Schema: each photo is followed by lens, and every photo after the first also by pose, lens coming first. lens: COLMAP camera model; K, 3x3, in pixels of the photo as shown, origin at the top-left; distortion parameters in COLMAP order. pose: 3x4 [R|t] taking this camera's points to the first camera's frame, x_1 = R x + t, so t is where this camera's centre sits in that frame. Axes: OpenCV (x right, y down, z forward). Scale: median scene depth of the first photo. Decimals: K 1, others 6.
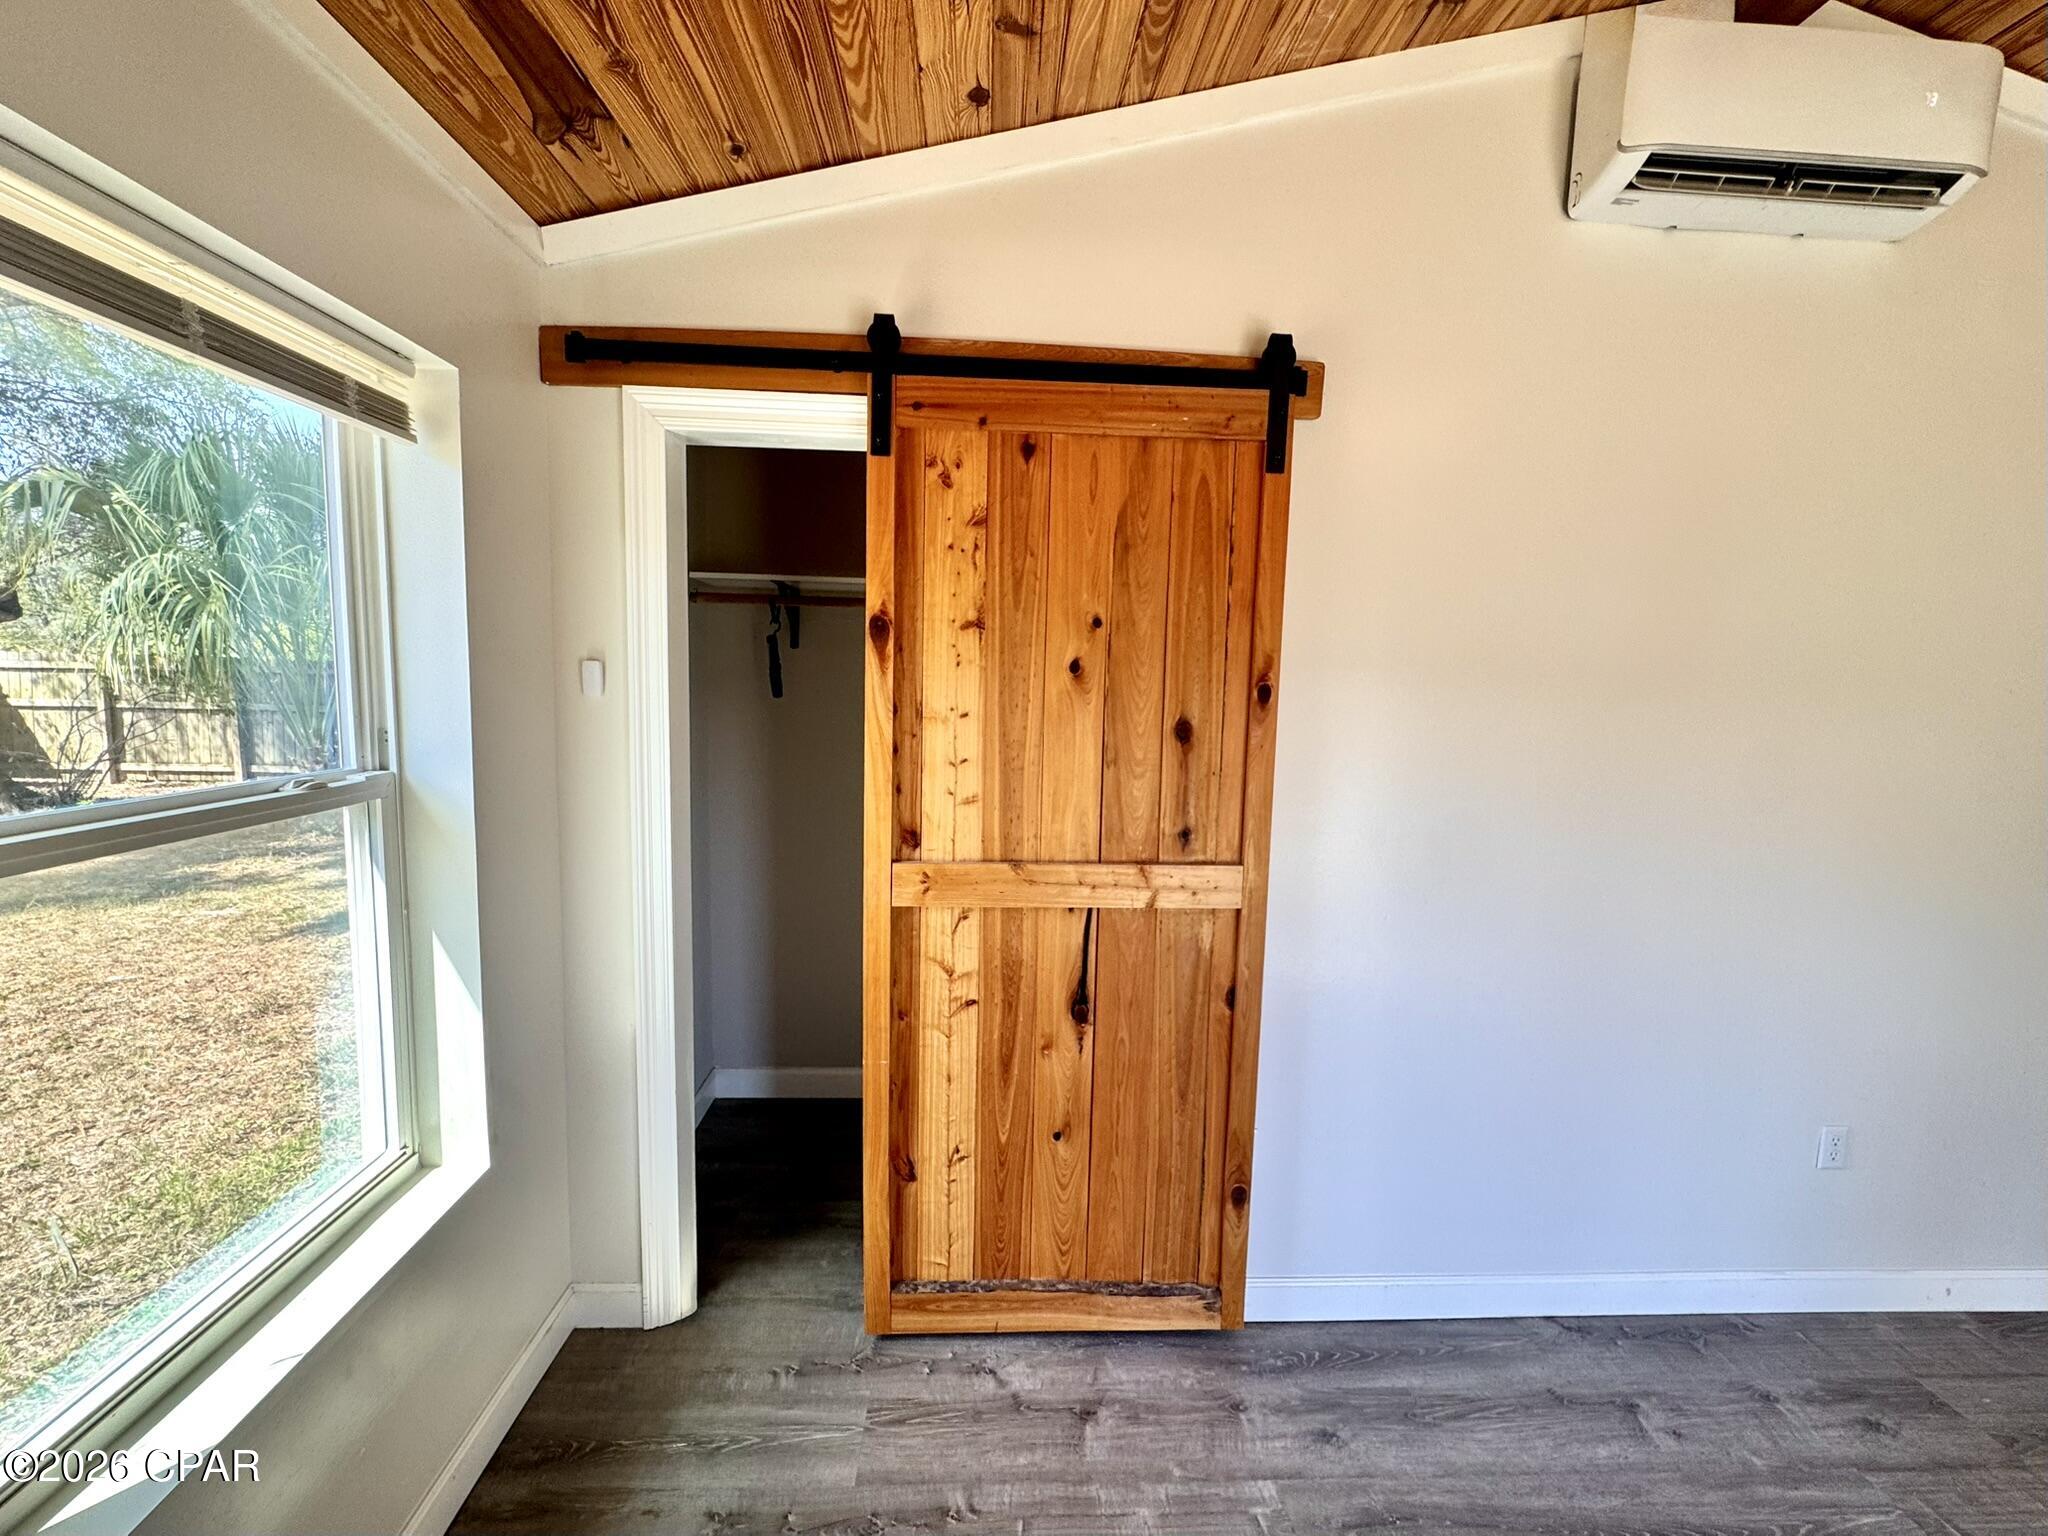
lens RADIAL K [[811.2, 0, 1021.6], [0, 811.2, 766.2], [0, 0, 1]] dist [0.000256, -0.002354]
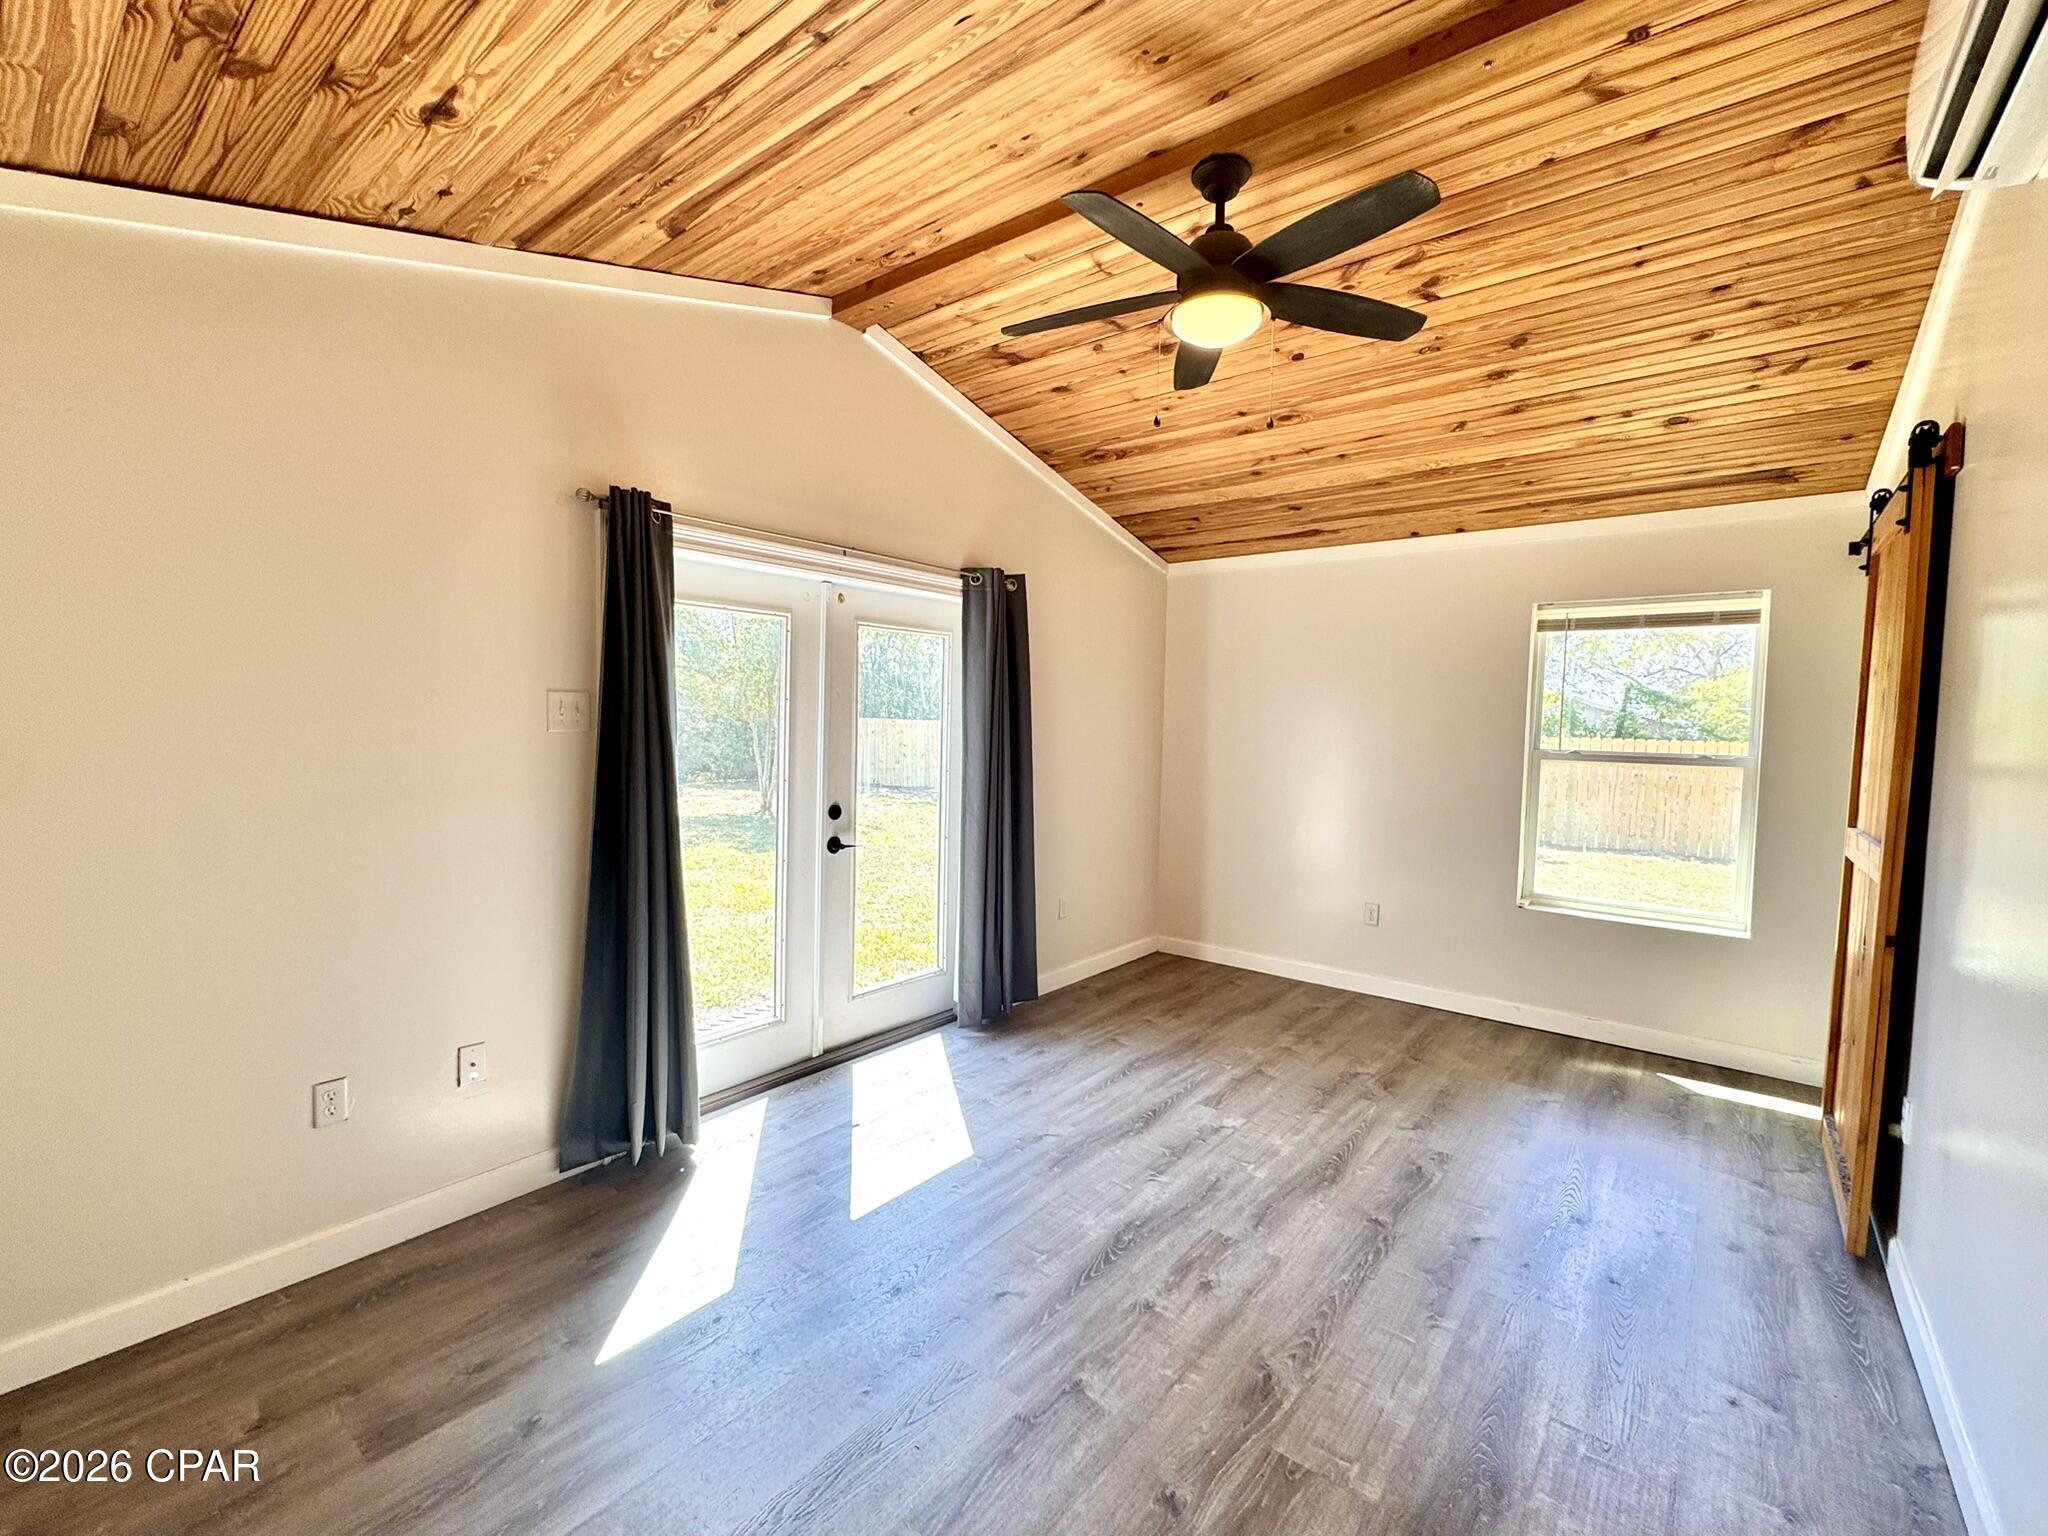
lens RADIAL K [[874.8, 0, 1025.3], [0, 874.8, 767.8], [0, 0, 1]] dist [-0.000281, 0.000322]
pose [[-0.657987, -0.003073, -0.753023, 2.150700], [-0.124218, 0.986735, 0.104514, 0.025712], [0.742713, 0.162308, -0.649641, 0.883427]]
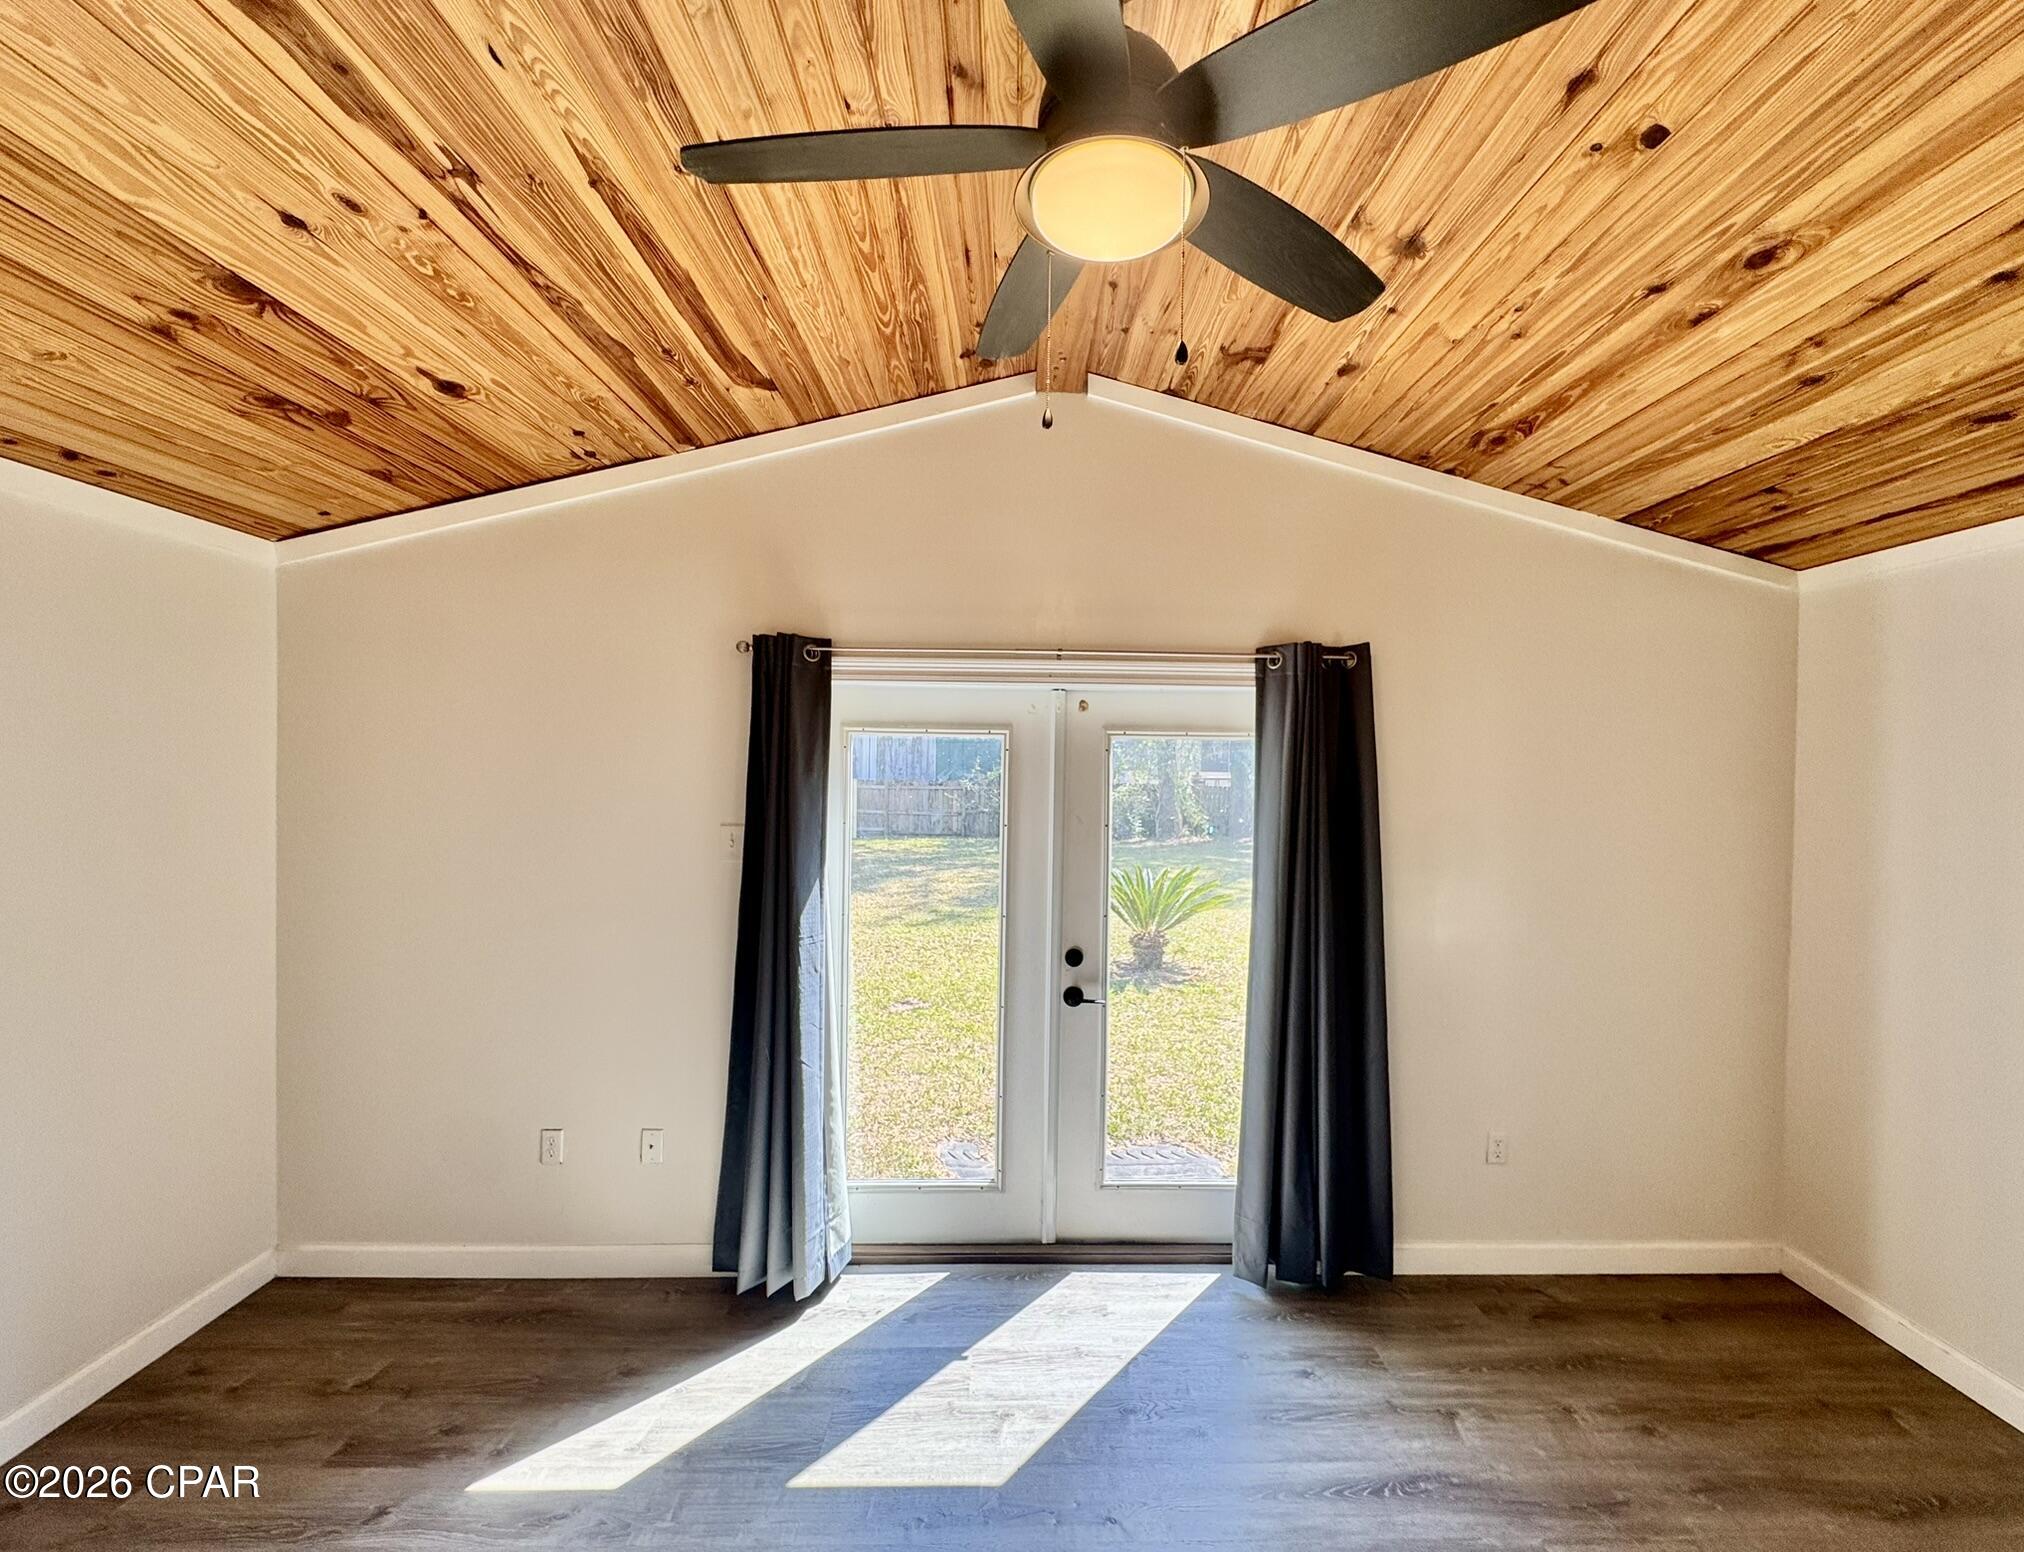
lens RADIAL K [[867.7, 0, 1047.5], [0, 867.7, 778.7], [0, 0, 1]] dist [-0.002463, -0.000044]
pose [[-0.998770, -0.047422, 0.014472, 0.951001], [-0.045265, 0.991230, 0.124153, -0.162526], [-0.020232, 0.123345, -0.992158, 0.896990]]
